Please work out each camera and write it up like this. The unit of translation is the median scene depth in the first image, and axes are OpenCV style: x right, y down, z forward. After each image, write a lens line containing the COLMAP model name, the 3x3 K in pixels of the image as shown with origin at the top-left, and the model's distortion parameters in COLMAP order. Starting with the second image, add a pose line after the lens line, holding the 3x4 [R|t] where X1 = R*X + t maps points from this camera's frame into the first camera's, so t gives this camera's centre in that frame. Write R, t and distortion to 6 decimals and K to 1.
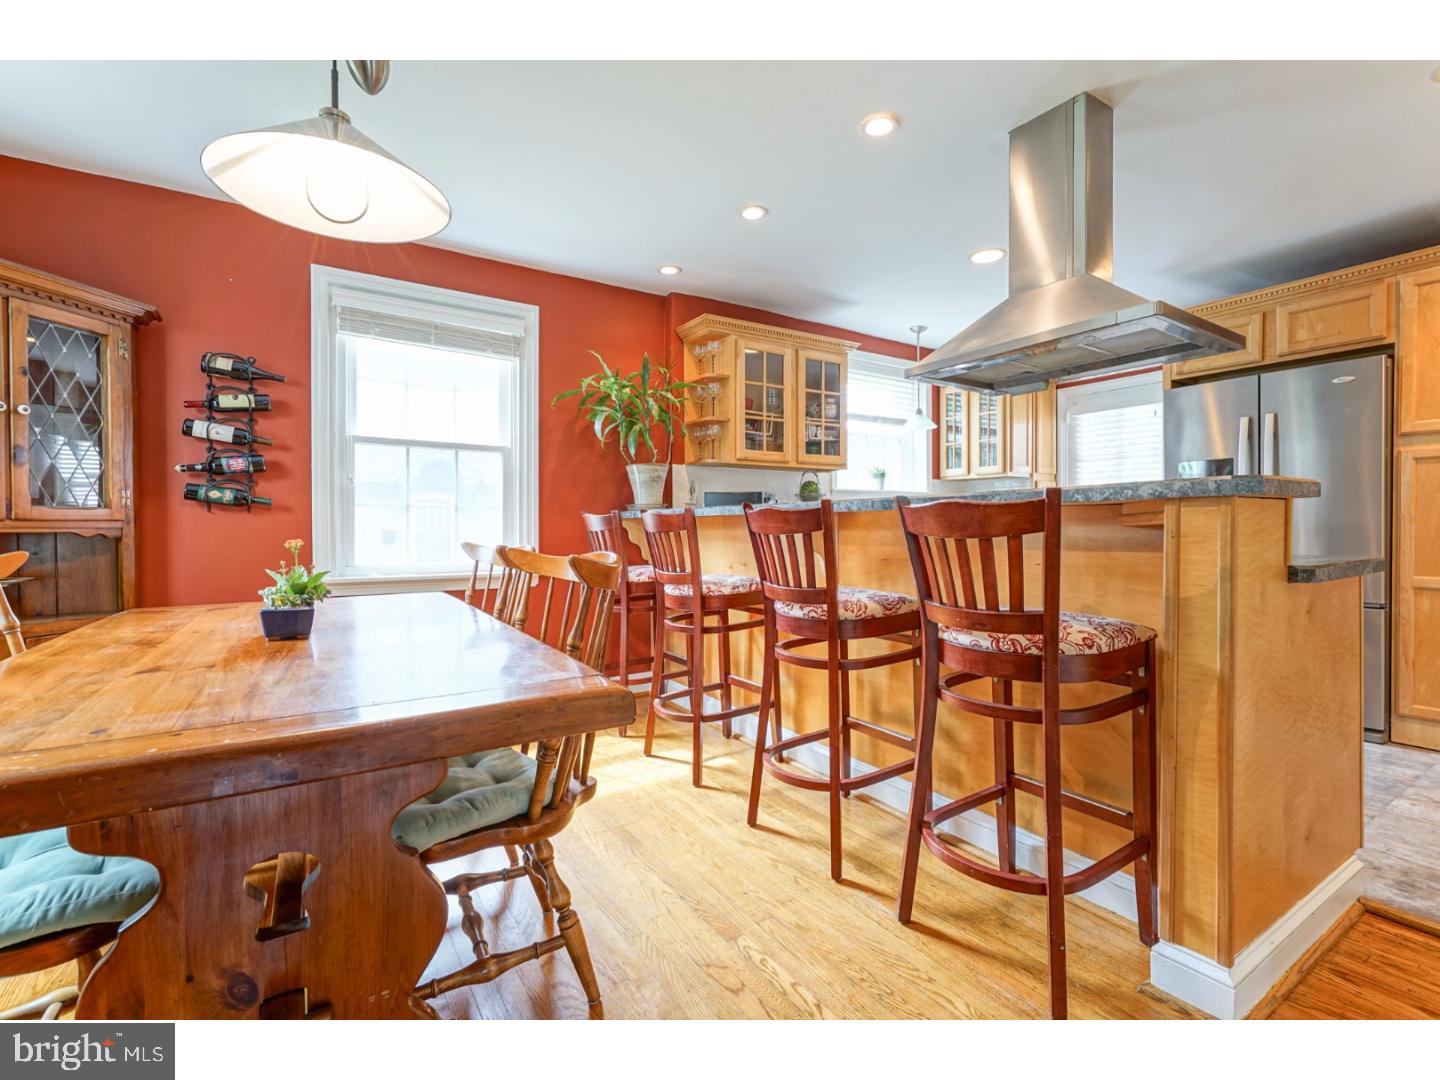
lens RADIAL K [[656.5, 0, 720.0], [0, 656.5, 536.0], [0, 0, 1]] dist [-0.002253, 0.001729]
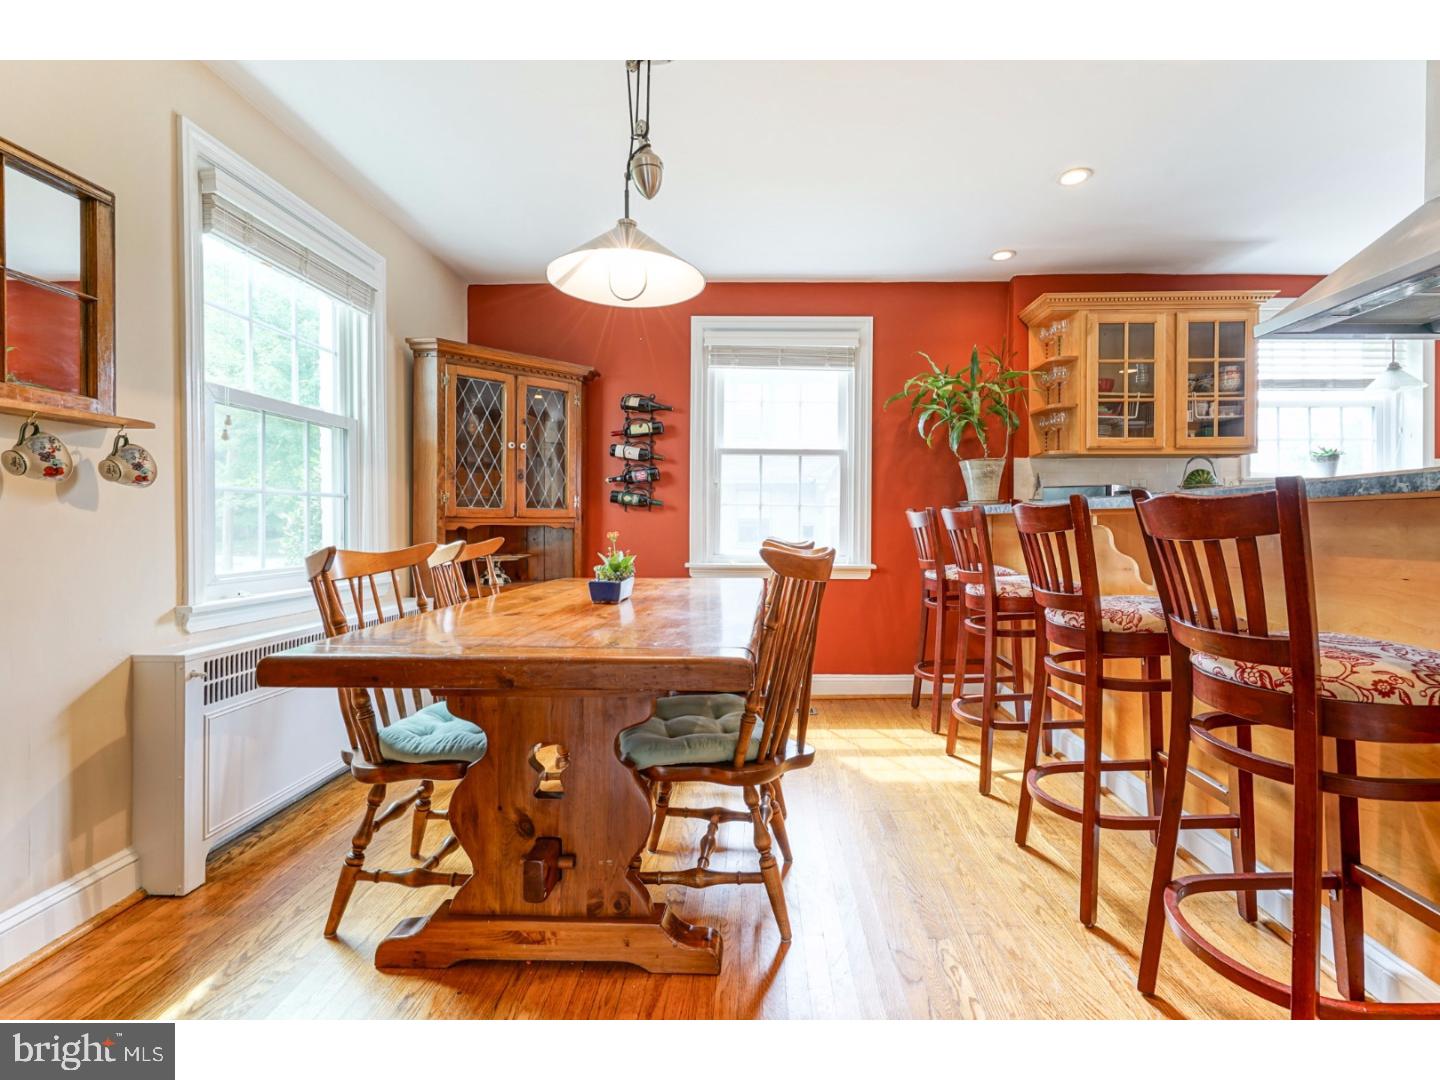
lens RADIAL K [[656.5, 0, 743.9], [0, 656.5, 527.1], [0, 0, 1]] dist [-0.002253, 0.001729]
pose [[0.830976, 0.008308, -0.556246, 0.183252], [-0.012677, 0.999912, -0.004004, -0.001329], [0.556163, 0.010379, 0.831008, 0.001982]]
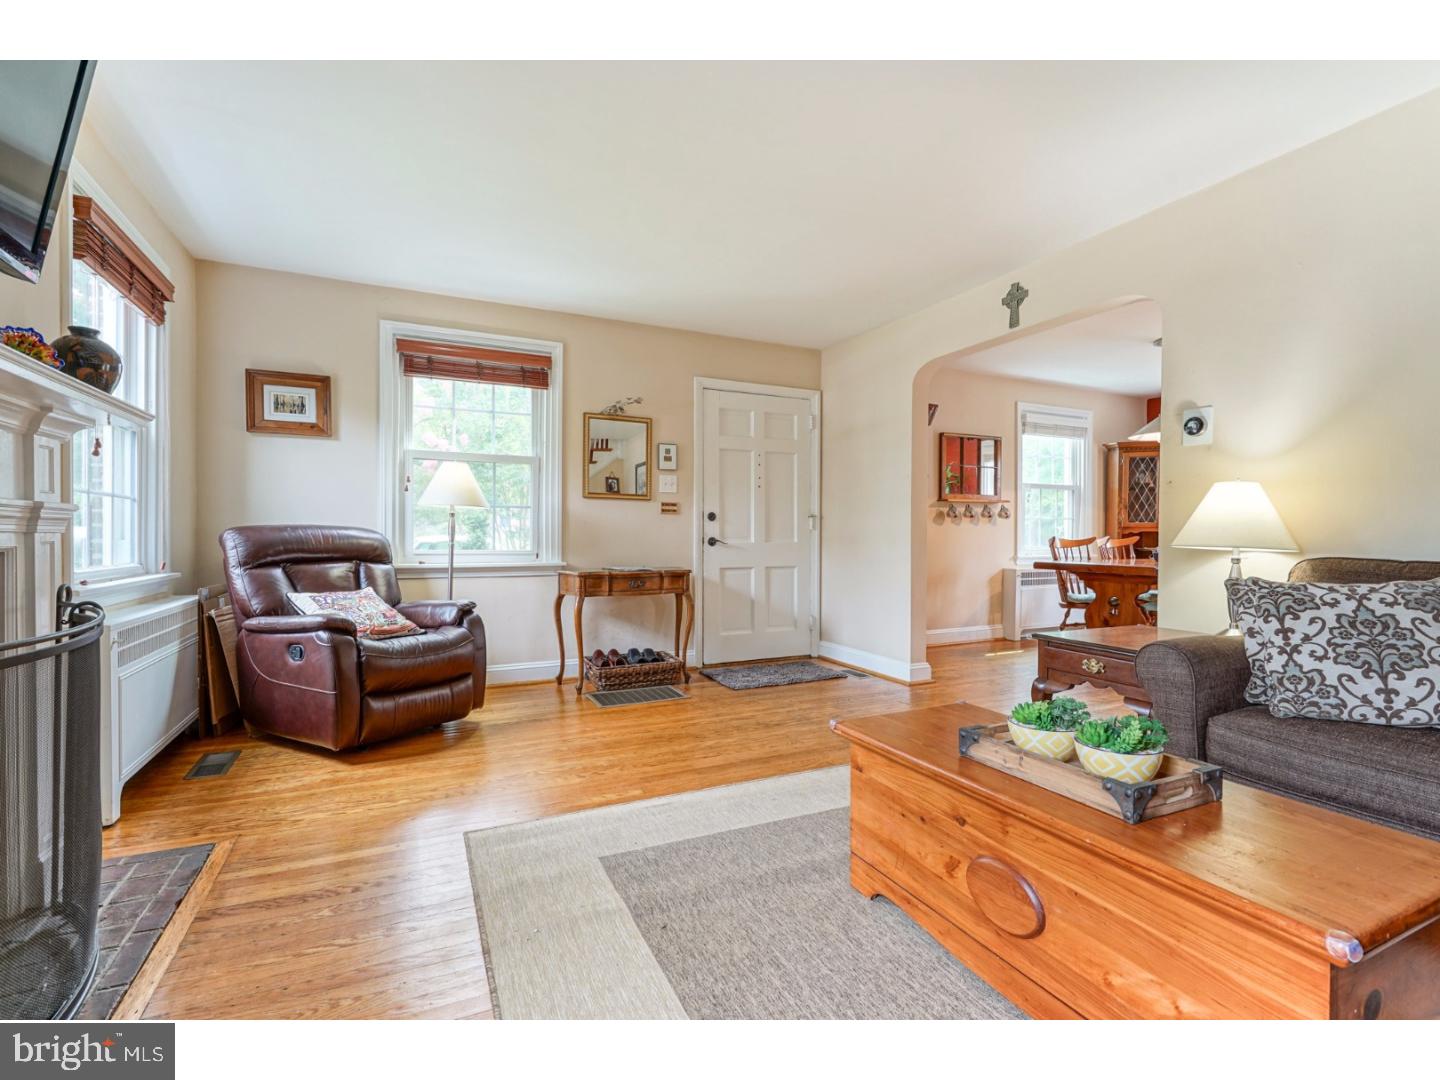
lens RADIAL K [[656.5, 0, 698.7], [0, 656.5, 541.9], [0, 0, 1]] dist [-0.002253, 0.001729]
pose [[-0.157509, 0.018934, -0.987336, 1.624023], [-0.018109, 0.999593, 0.022058, 0.010429], [0.987351, 0.021354, -0.157102, -0.448677]]
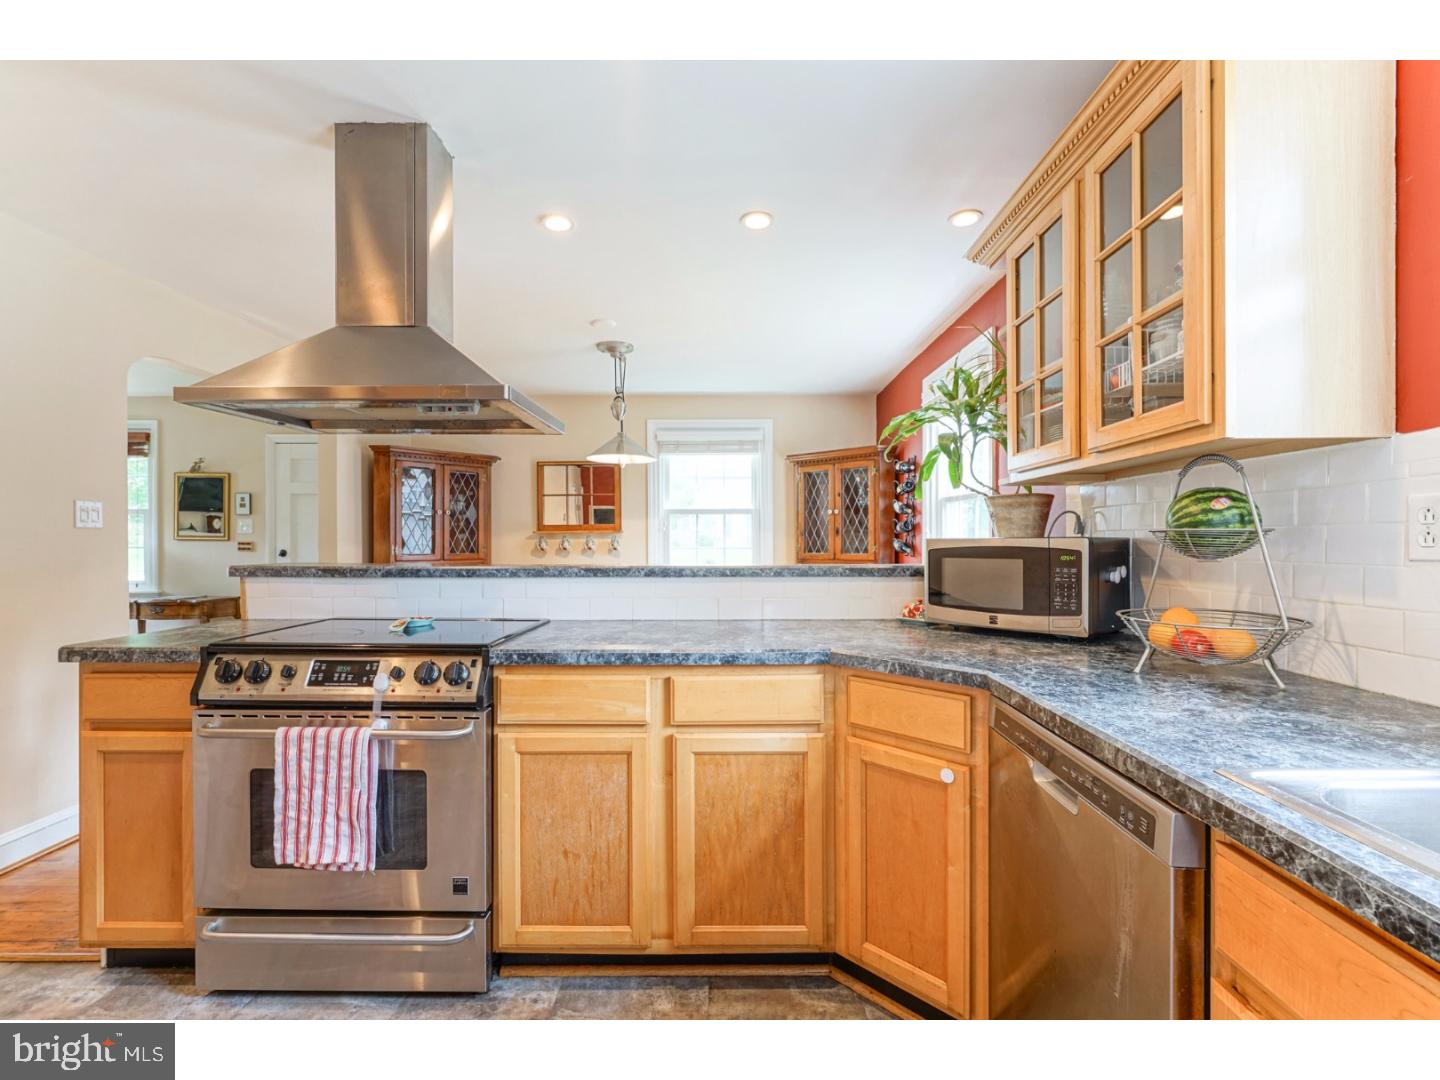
lens RADIAL K [[656.5, 0, 723.9], [0, 656.5, 539.5], [0, 0, 1]] dist [-0.002253, 0.001729]
pose [[-0.567204, 0.008747, -0.823531, 0.808406], [-0.005494, 0.999881, 0.014405, -0.094564], [0.823559, 0.012695, -0.567089, 1.528062]]
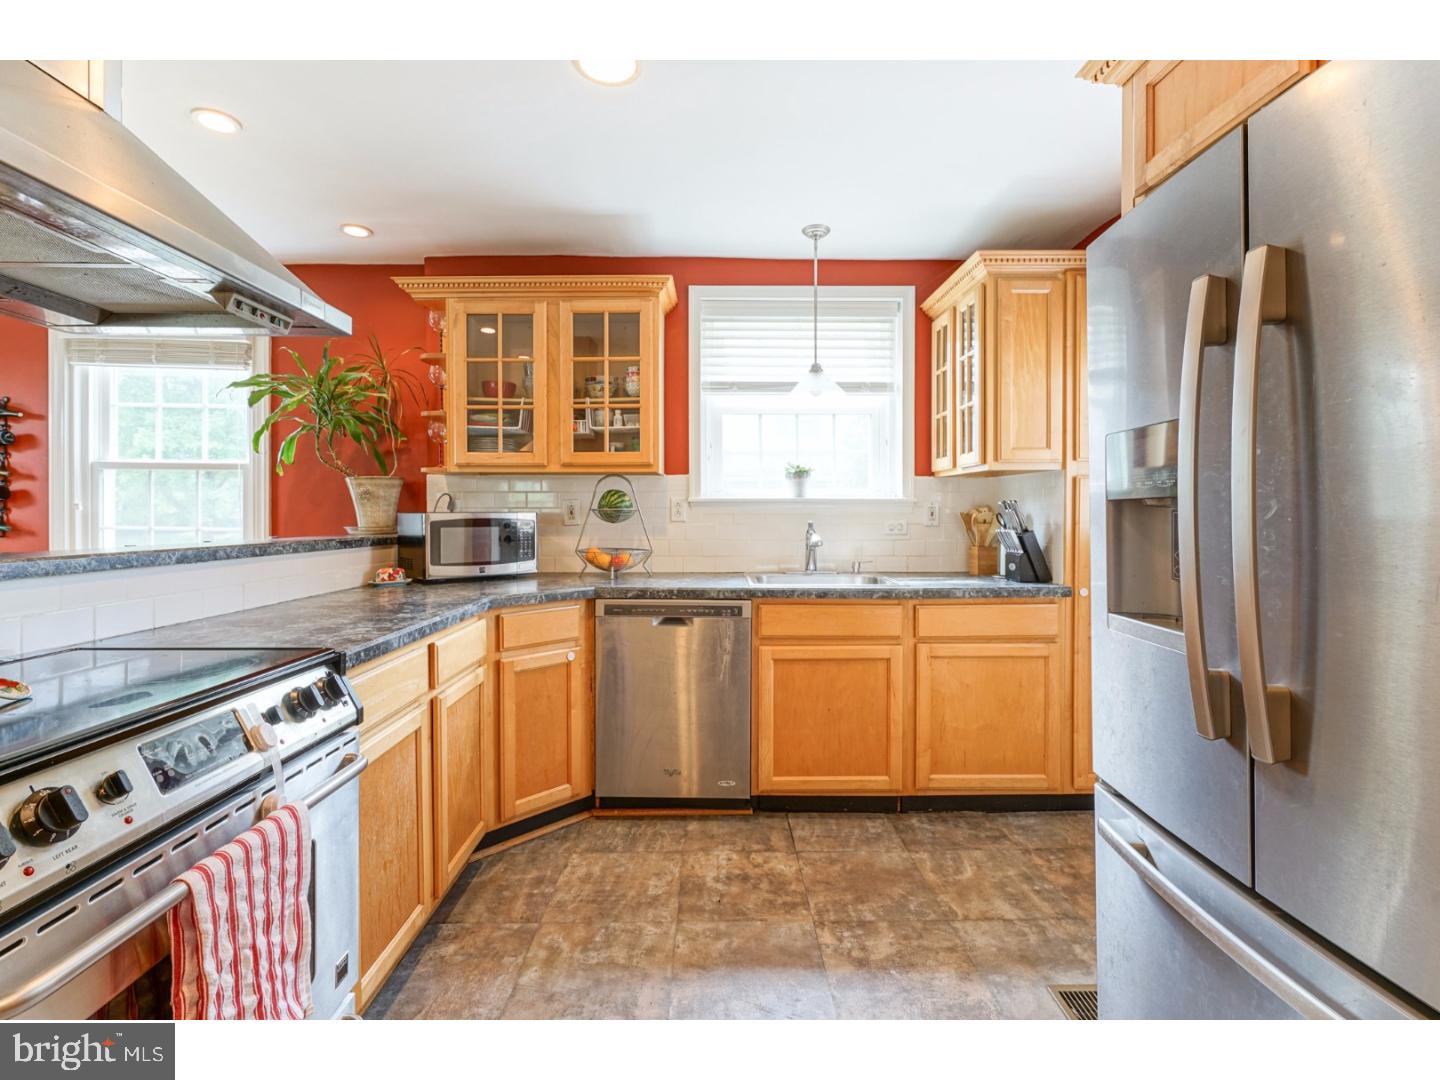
lens RADIAL K [[656.5, 0, 721.9], [0, 656.5, 513.3], [0, 0, 1]] dist [-0.002253, 0.001729]
pose [[0.837070, 0.005013, -0.547072, 0.919390], [-0.013298, 0.999849, -0.011185, -0.080457], [0.546933, 0.016637, 0.837011, 0.744500]]
